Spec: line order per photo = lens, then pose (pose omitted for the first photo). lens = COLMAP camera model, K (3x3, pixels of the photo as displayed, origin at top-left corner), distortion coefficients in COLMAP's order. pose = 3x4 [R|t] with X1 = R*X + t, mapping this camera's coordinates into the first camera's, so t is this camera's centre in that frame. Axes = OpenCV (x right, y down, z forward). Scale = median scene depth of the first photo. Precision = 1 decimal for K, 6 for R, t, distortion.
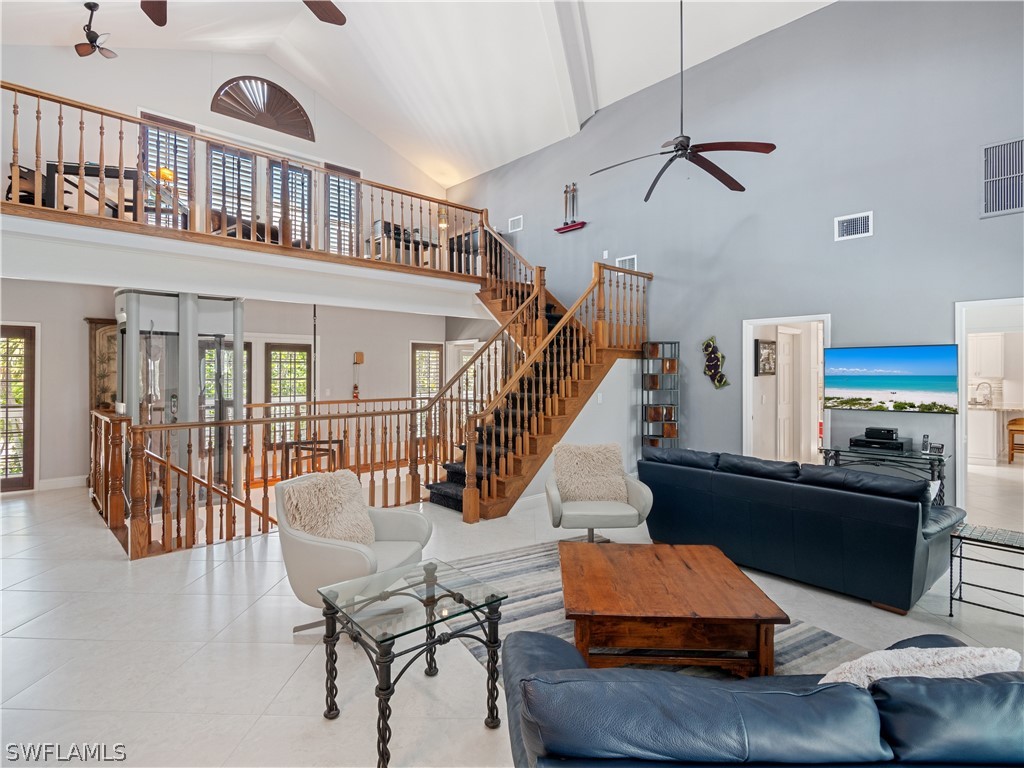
lens RADIAL K [[531.3, 0, 511.5], [0, 531.3, 365.8], [0, 0, 1]] dist [-0.002921, -0.001318]
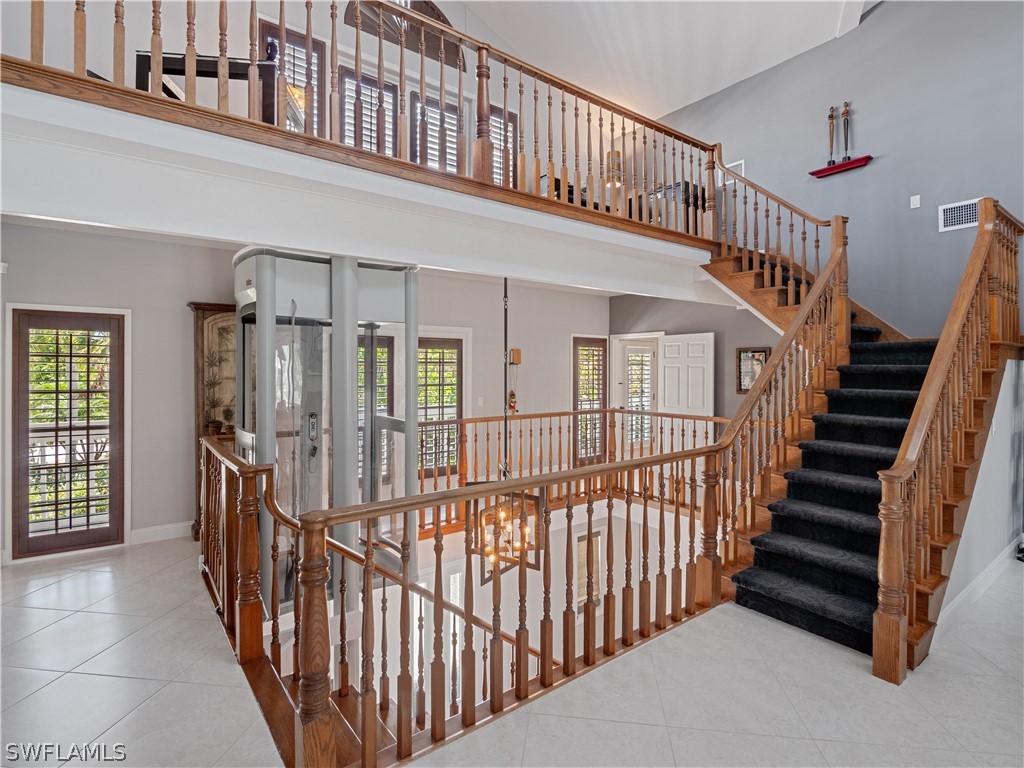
lens RADIAL K [[520.5, 0, 512.4], [0, 520.5, 364.9], [0, 0, 1]] dist [-0.001757, -0.001540]
pose [[0.994359, 0.000902, -0.106067, -0.299163], [-0.000047, 0.999968, 0.008056, -0.012167], [0.106070, -0.008005, 0.994326, 0.351175]]
